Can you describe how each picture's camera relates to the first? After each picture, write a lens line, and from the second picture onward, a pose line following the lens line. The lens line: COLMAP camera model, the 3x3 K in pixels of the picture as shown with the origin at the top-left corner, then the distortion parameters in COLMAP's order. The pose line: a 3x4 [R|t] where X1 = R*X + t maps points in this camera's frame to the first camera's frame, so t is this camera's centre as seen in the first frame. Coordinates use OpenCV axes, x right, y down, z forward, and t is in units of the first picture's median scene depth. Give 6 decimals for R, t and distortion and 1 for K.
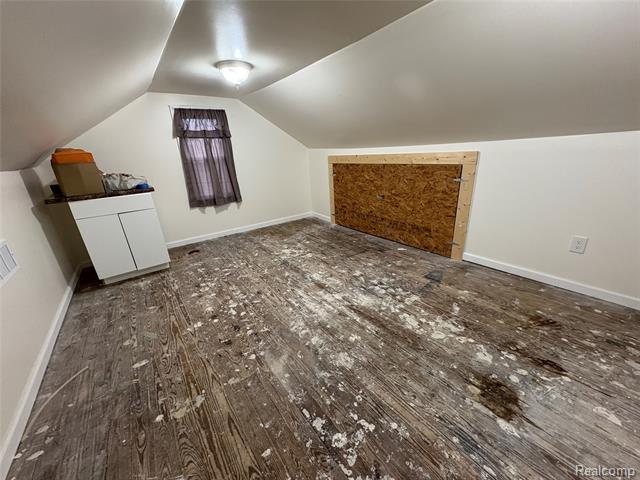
lens RADIAL K [[253.9, 0, 320.1], [0, 253.9, 241.4], [0, 0, 1]] dist [0.000407, -0.000010]
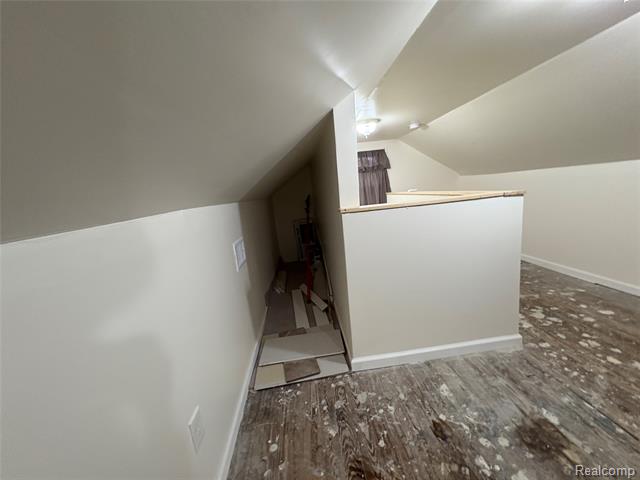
lens RADIAL K [[253.9, 0, 319.3], [0, 253.9, 239.8], [0, 0, 1]] dist [0.000407, -0.000010]
pose [[-0.836813, 0.049628, 0.545235, 0.807184], [0.328819, 0.841819, 0.428040, -0.636675], [-0.437747, 0.537473, -0.720764, 1.575520]]
